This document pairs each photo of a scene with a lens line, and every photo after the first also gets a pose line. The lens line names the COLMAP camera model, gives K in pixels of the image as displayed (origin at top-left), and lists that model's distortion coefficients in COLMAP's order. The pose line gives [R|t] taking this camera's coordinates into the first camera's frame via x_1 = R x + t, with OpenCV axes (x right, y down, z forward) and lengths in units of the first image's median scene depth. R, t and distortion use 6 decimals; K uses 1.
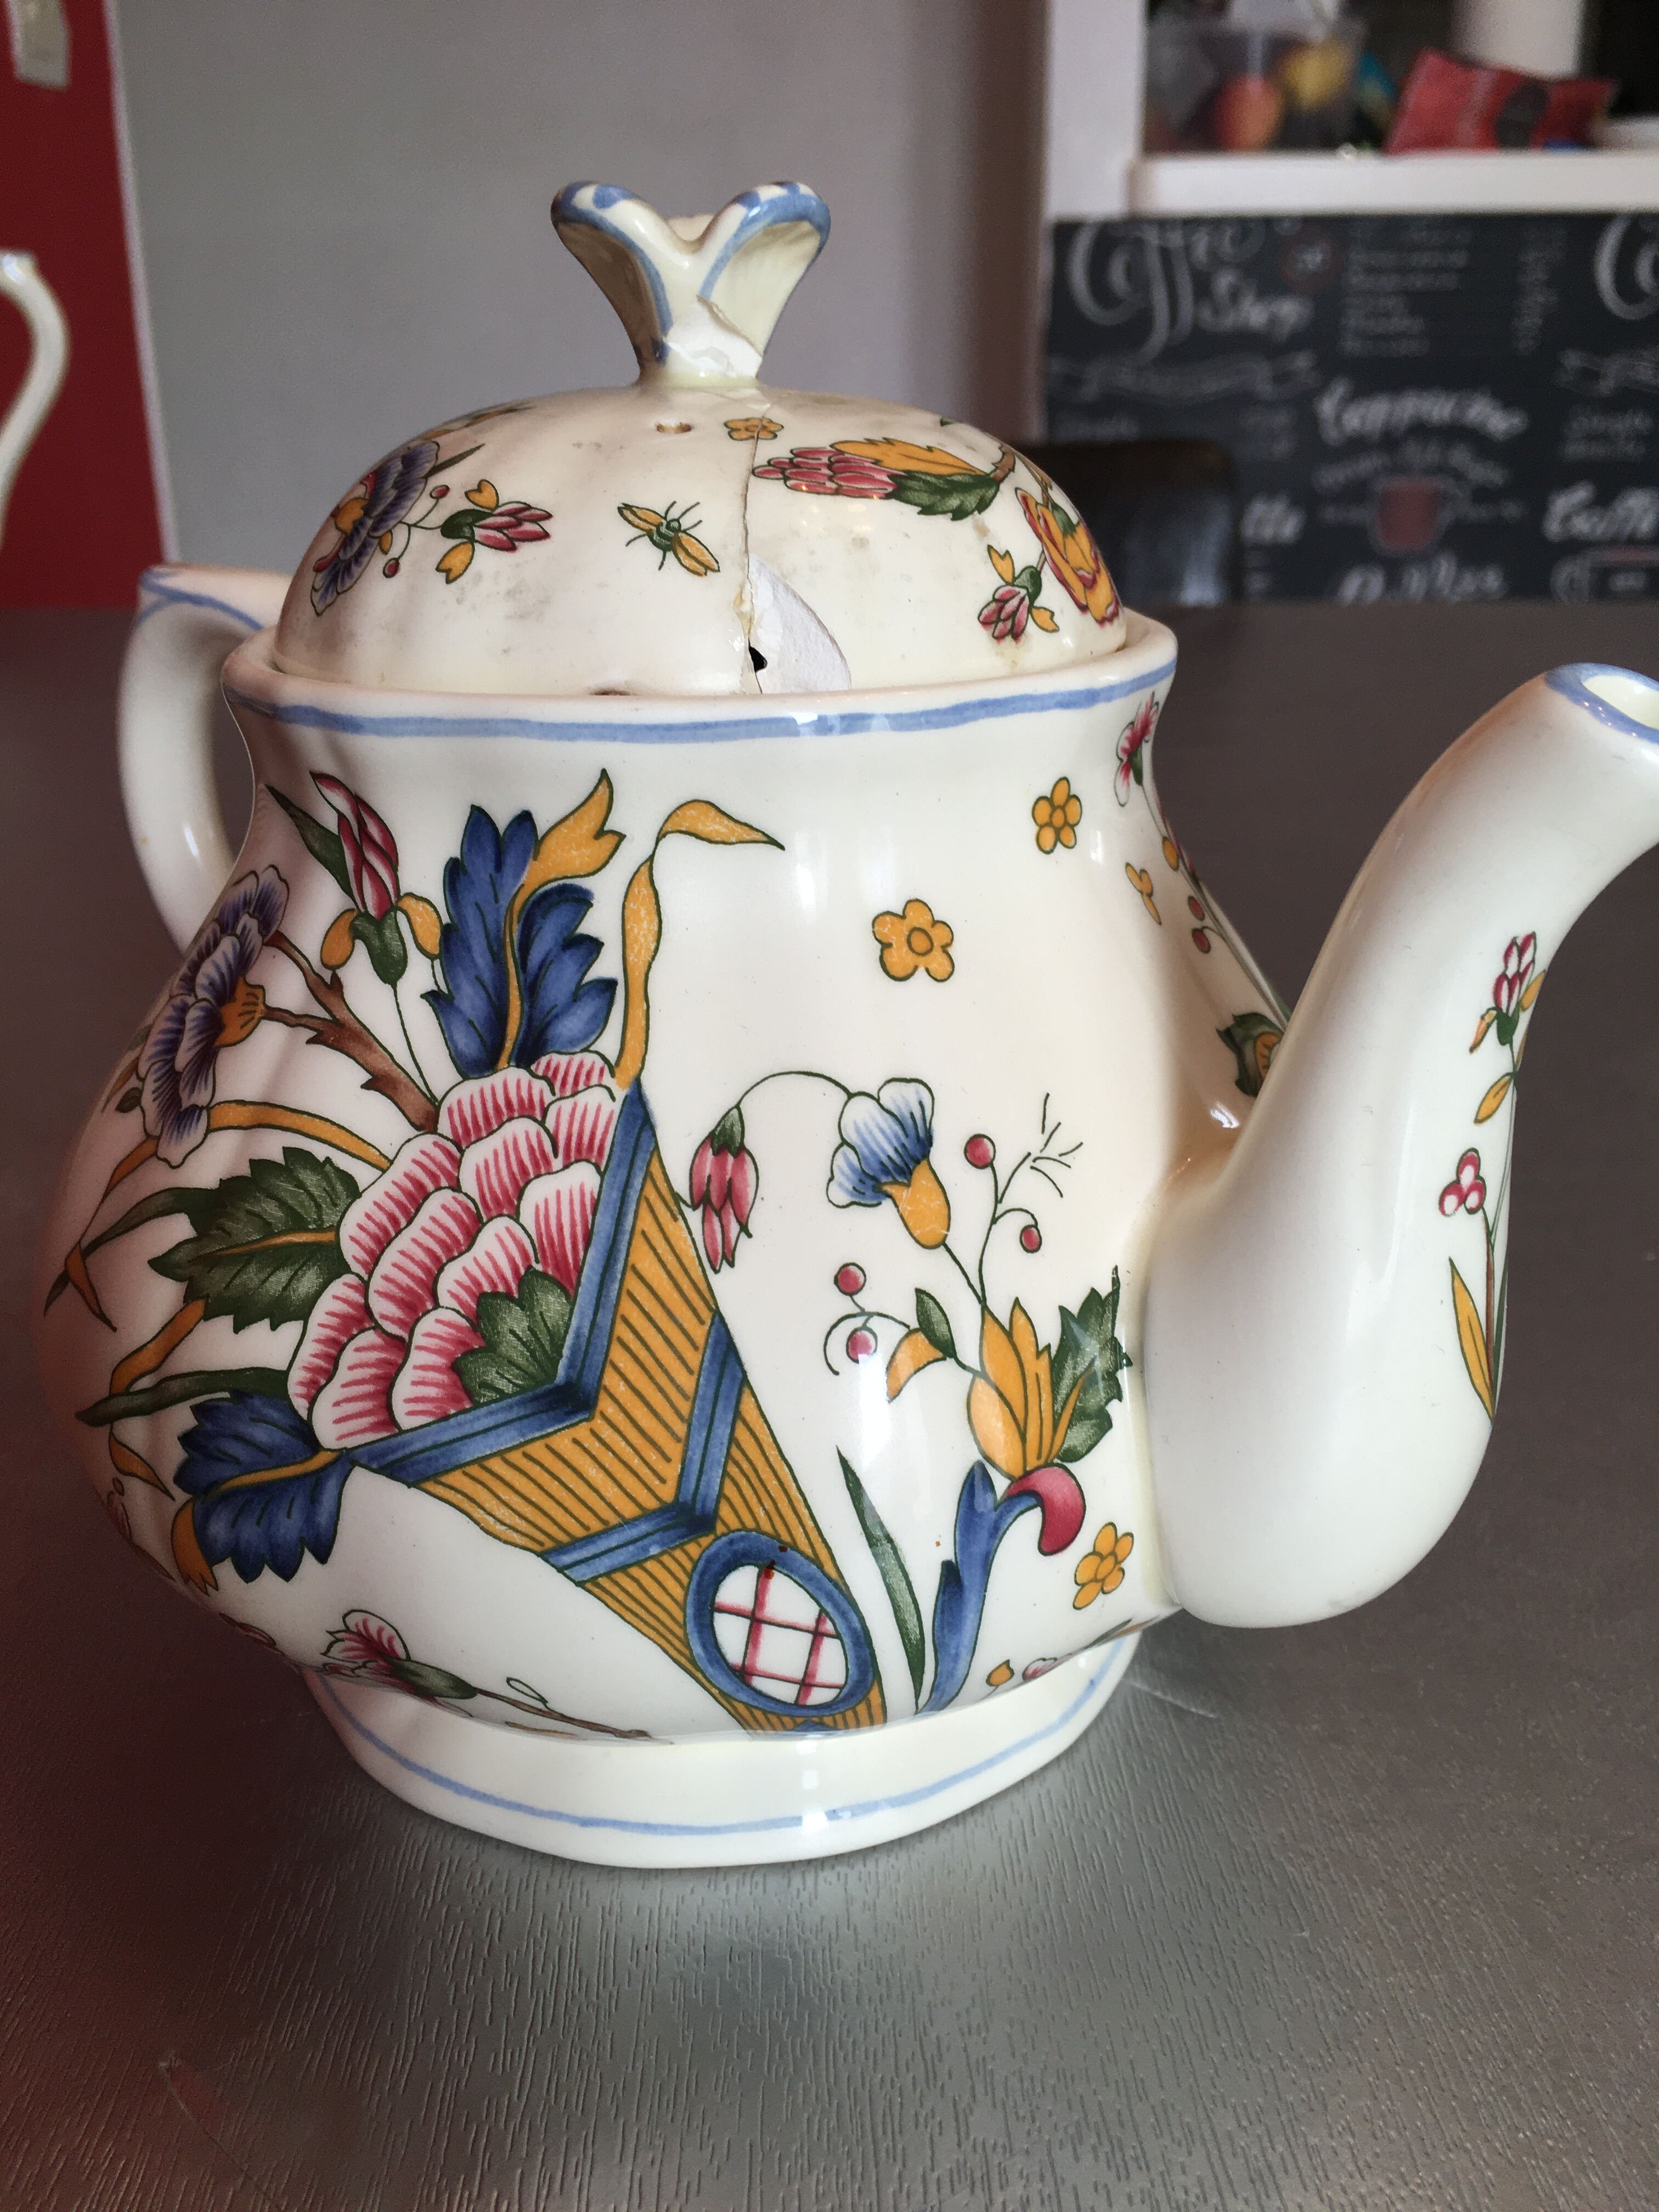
lens RADIAL K [[2044.0, 0, 829.5], [0, 2044.0, 1106.0], [0, 0, 1]] dist [0.003304, -0.004459]
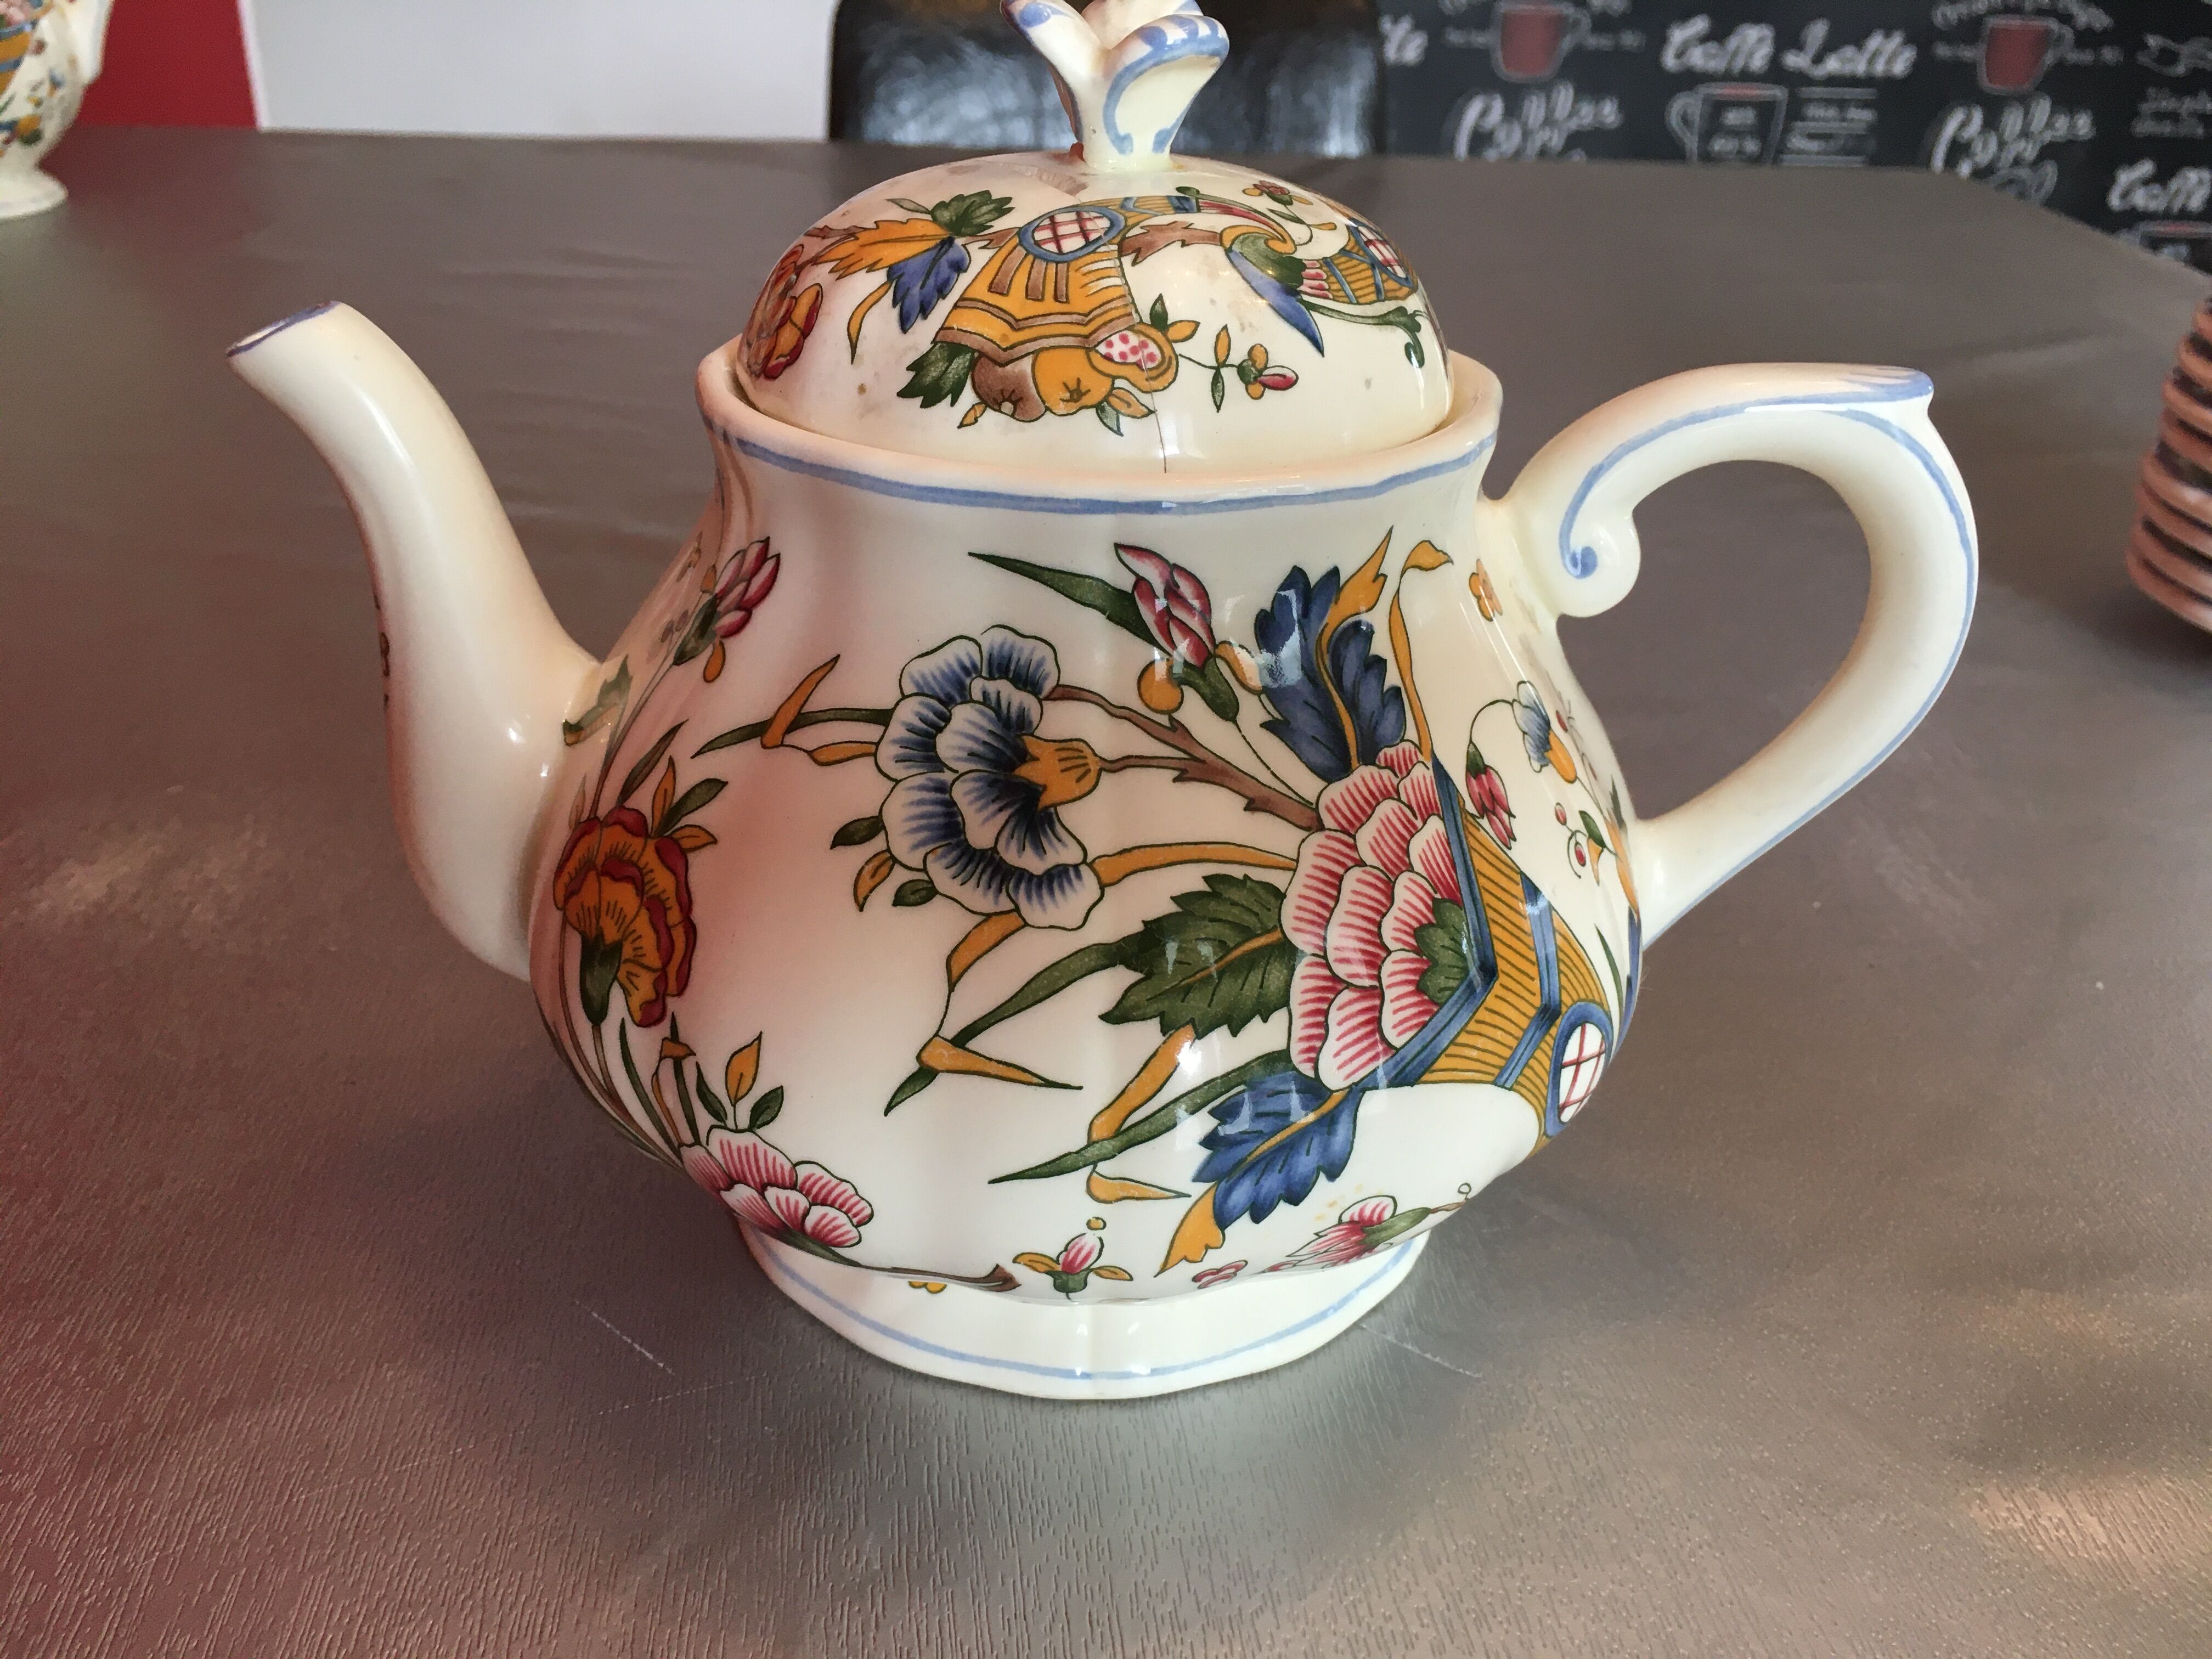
lens RADIAL K [[2044.0, 0, 1106.0], [0, 2044.0, 829.5], [0, 0, 1]] dist [0.003304, -0.004459]
pose [[0.346676, -0.234091, 0.908304, -1.401407], [0.087692, 0.972205, 0.217090, -0.275682], [-0.933877, 0.004392, 0.357568, 0.678013]]
